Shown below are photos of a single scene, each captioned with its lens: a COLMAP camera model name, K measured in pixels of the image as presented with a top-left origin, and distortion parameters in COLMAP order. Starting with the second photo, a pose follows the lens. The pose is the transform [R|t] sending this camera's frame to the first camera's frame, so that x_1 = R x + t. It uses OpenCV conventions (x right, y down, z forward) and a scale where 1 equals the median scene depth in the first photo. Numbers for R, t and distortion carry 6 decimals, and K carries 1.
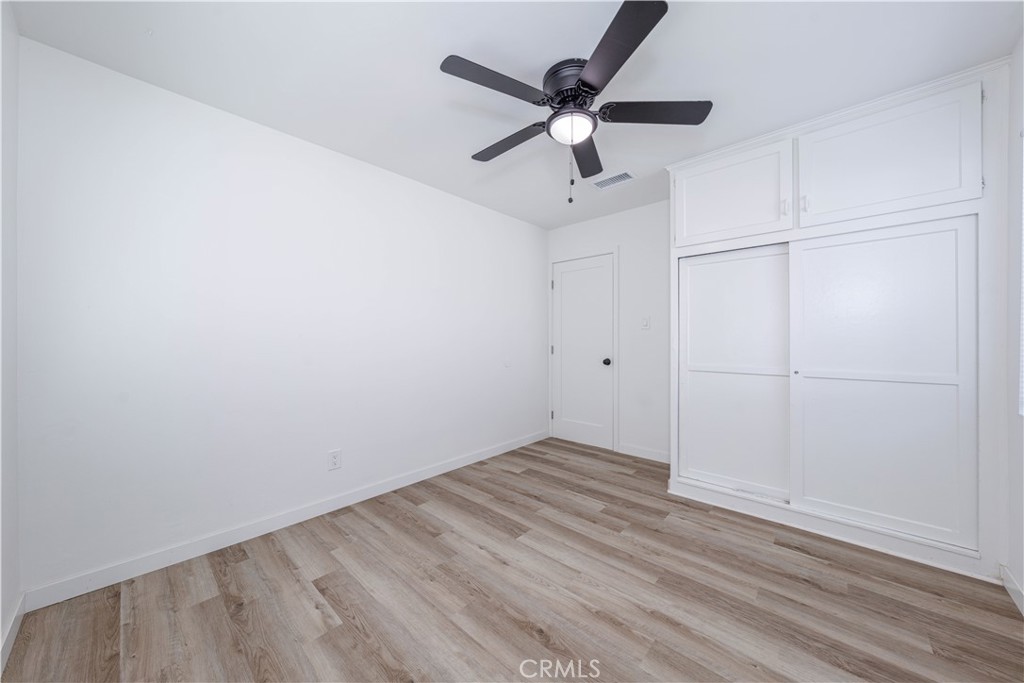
lens RADIAL K [[358.6, 0, 512.0], [0, 358.6, 341.5], [0, 0, 1]] dist [0.000530, 0.000049]
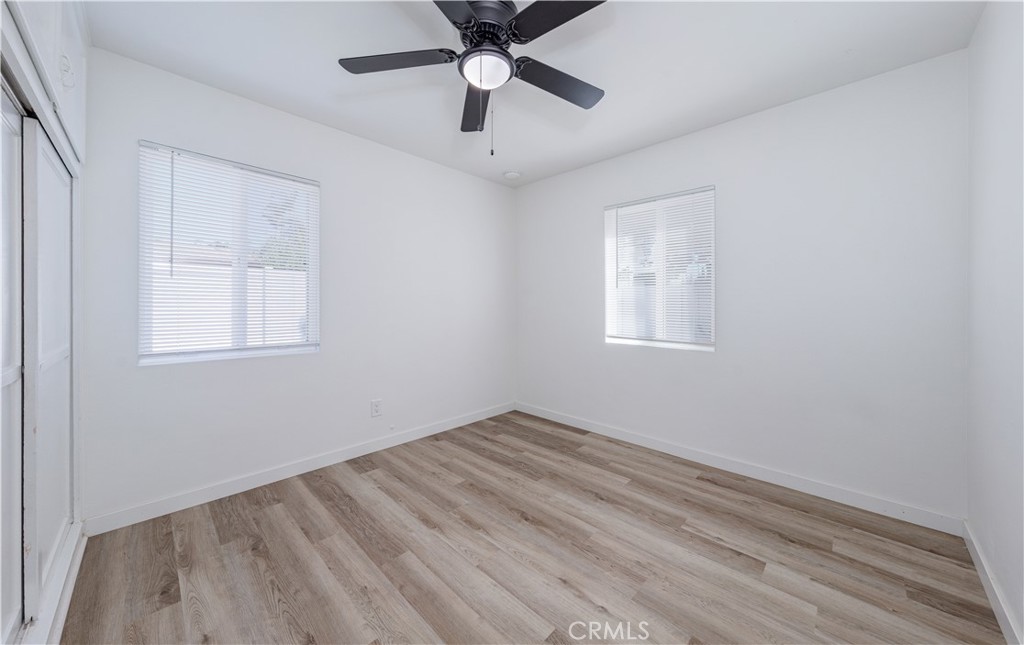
lens RADIAL K [[357.7, 0, 507.6], [0, 357.7, 300.6], [0, 0, 1]] dist [-0.000072, -0.000004]
pose [[-0.999335, 0.000879, 0.036456, 0.087264], [0.000583, 0.999967, -0.008121, -0.012750], [-0.036462, -0.008095, -0.999302, 2.035509]]
